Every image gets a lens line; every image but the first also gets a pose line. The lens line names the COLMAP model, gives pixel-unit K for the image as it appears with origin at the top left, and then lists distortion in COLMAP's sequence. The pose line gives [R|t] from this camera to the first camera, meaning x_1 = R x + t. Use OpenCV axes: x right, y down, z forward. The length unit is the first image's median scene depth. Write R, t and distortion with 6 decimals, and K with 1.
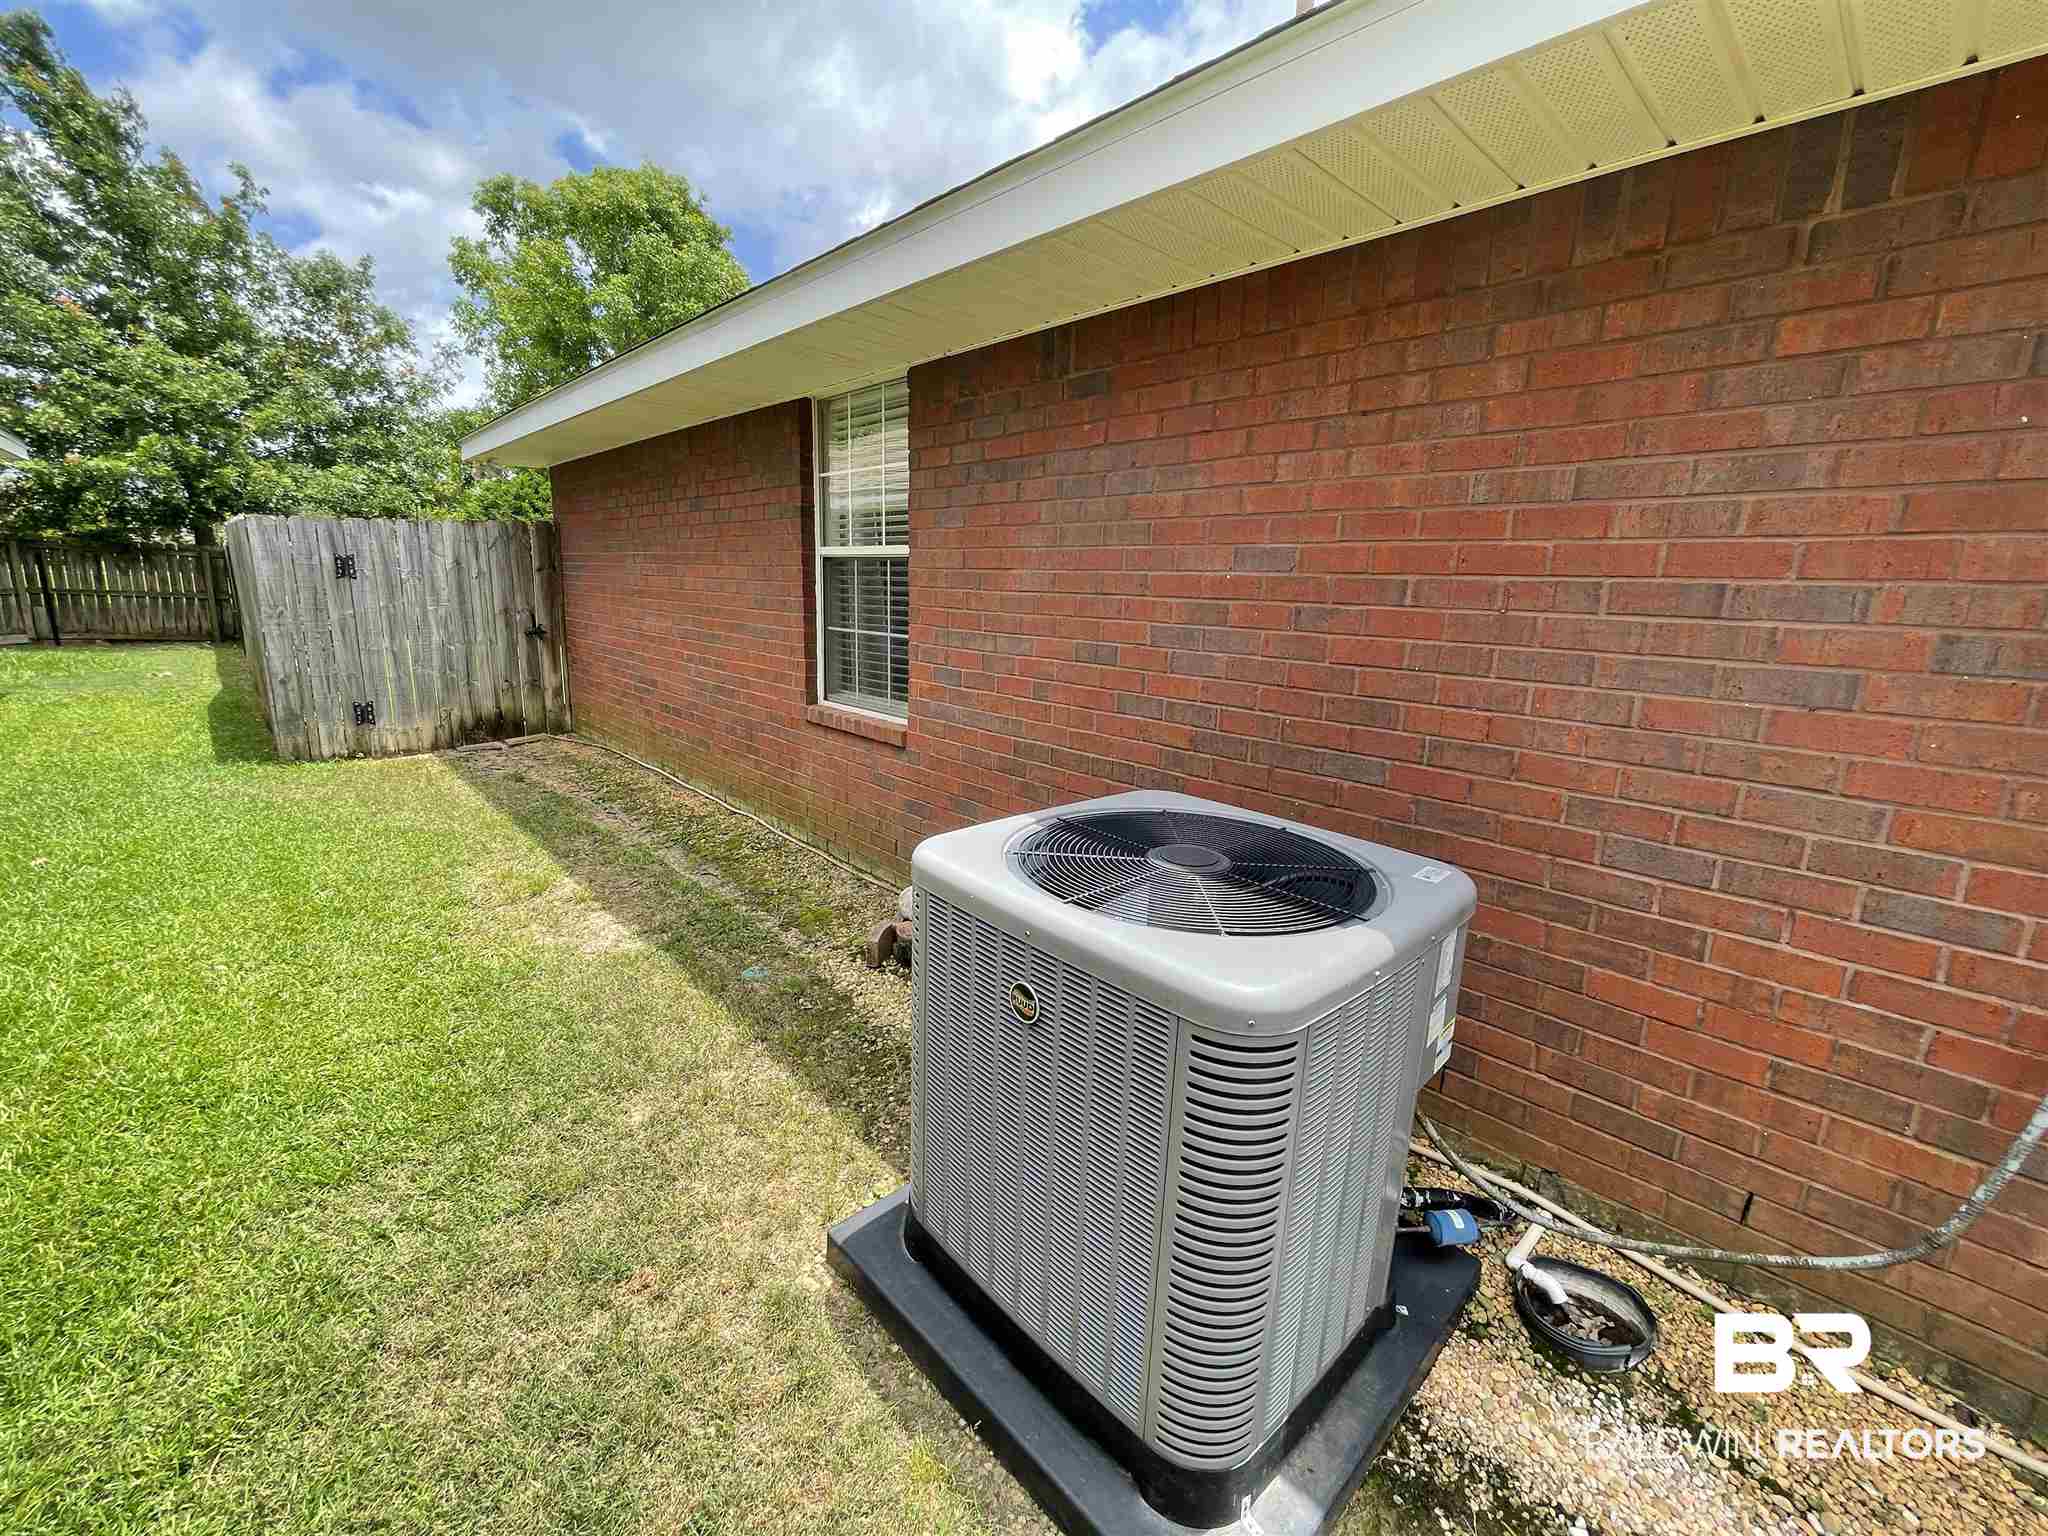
lens RADIAL K [[827.9, 0, 1023.3], [0, 827.9, 766.0], [0, 0, 1]] dist [-0.001948, -0.000807]
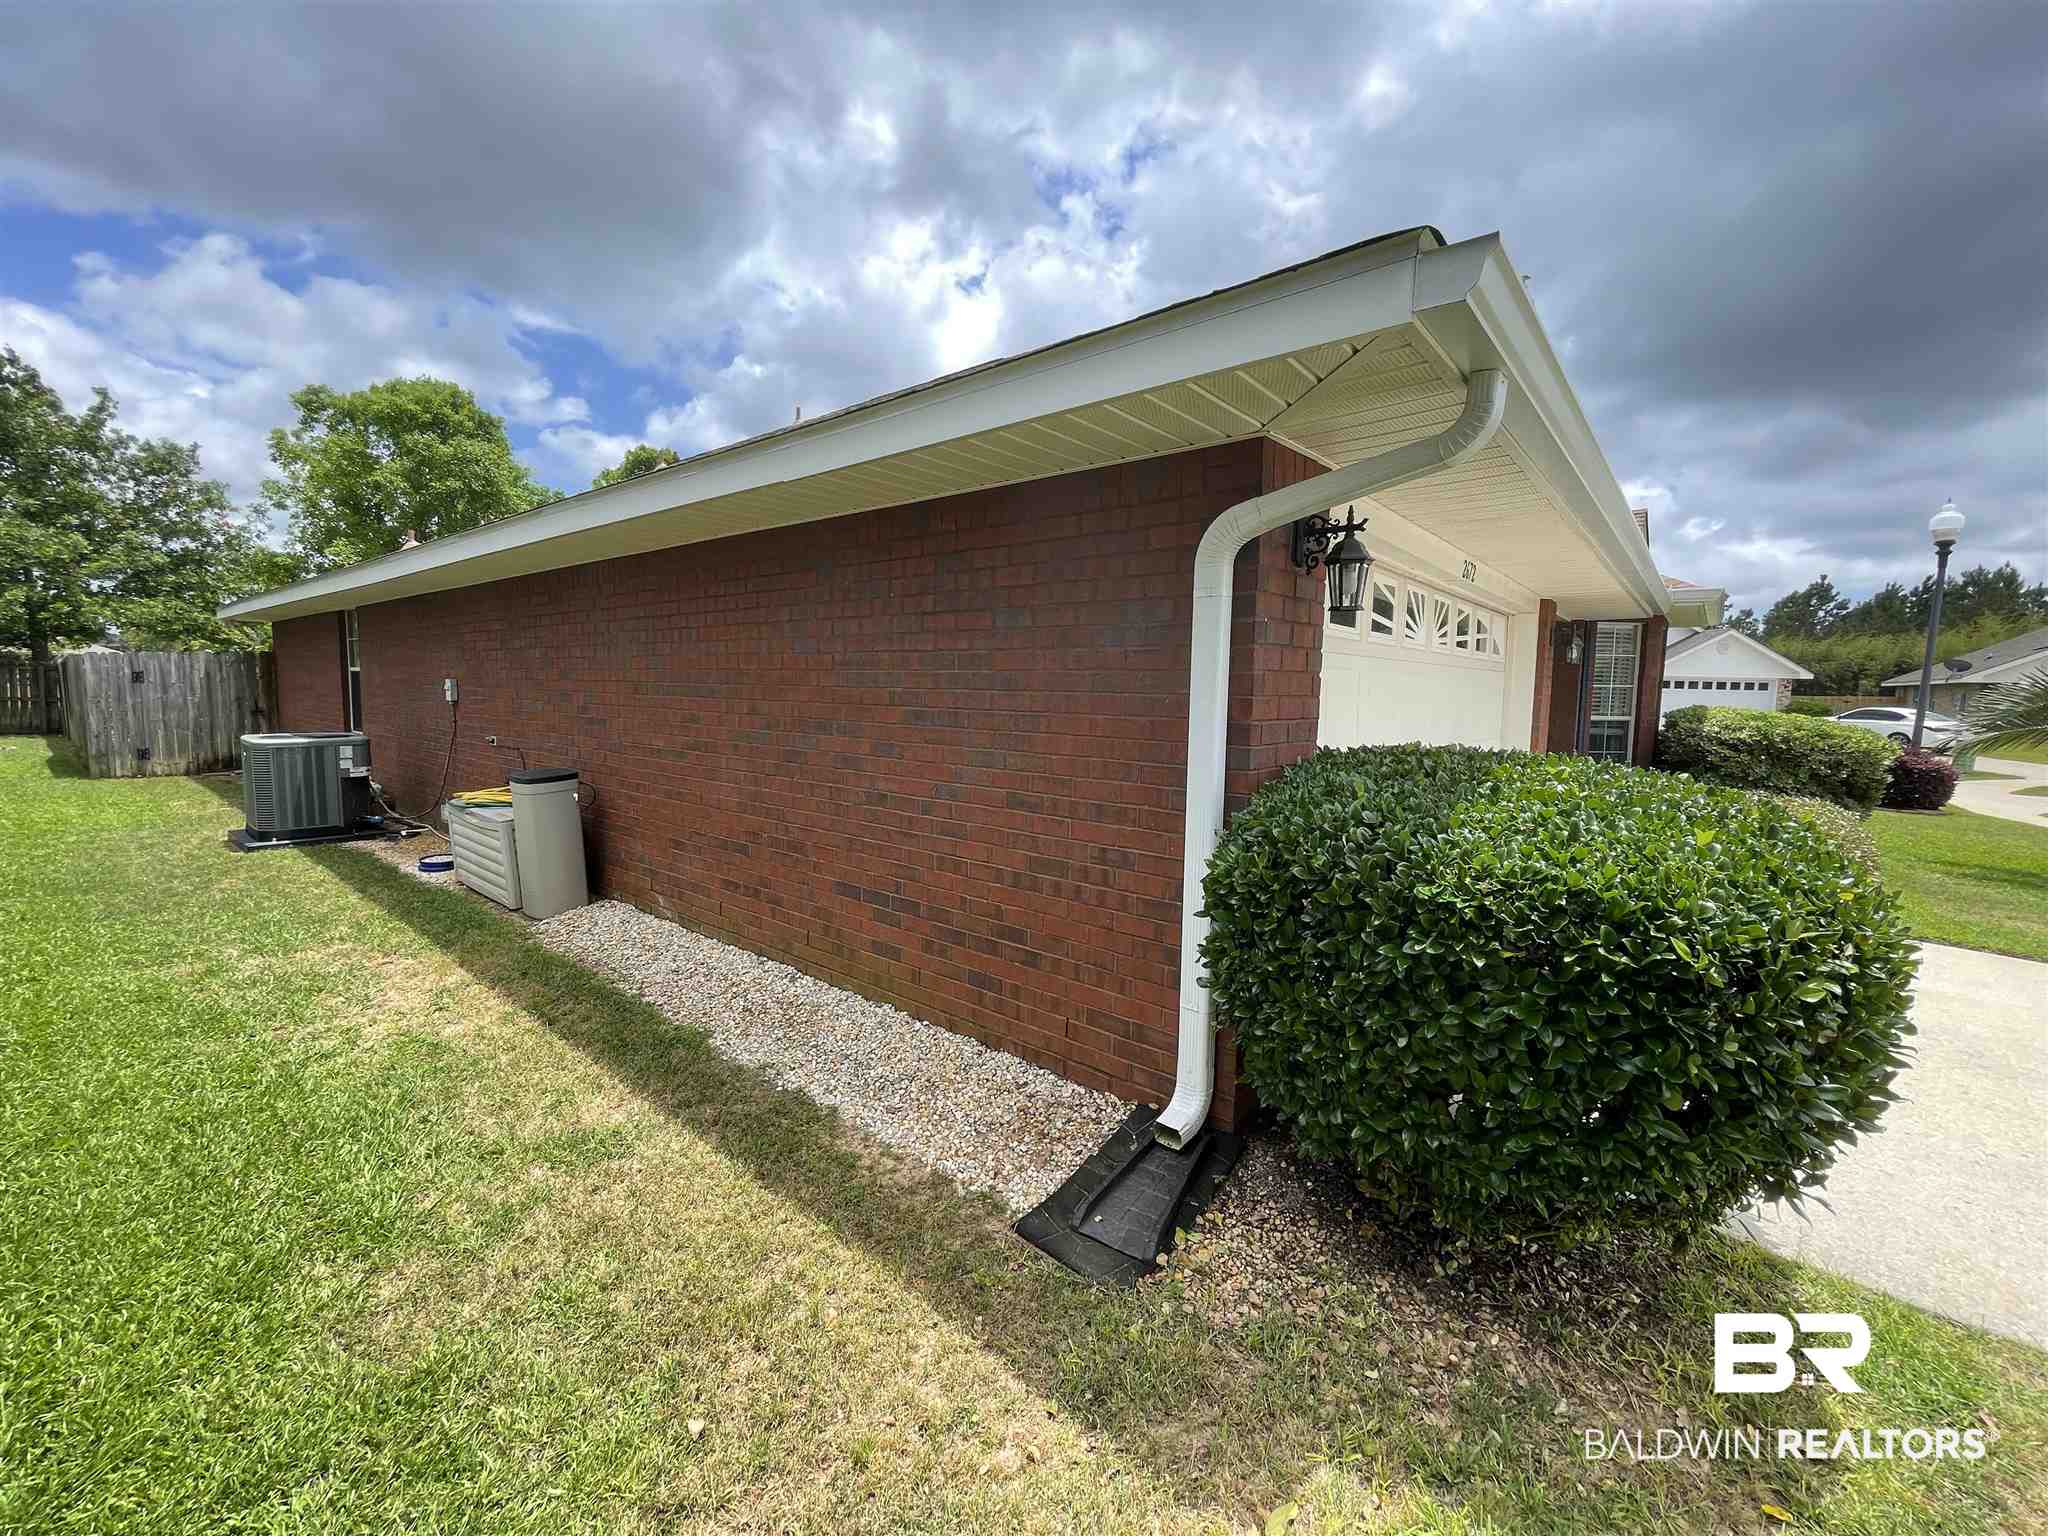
lens RADIAL K [[827.9, 0, 1021.6], [0, 827.9, 767.0], [0, 0, 1]] dist [-0.001948, -0.000807]
pose [[0.993222, -0.027838, 0.112846, 0.472418], [0.040349, 0.993096, -0.110147, 0.123523], [-0.109000, 0.113954, 0.987488, -0.517903]]
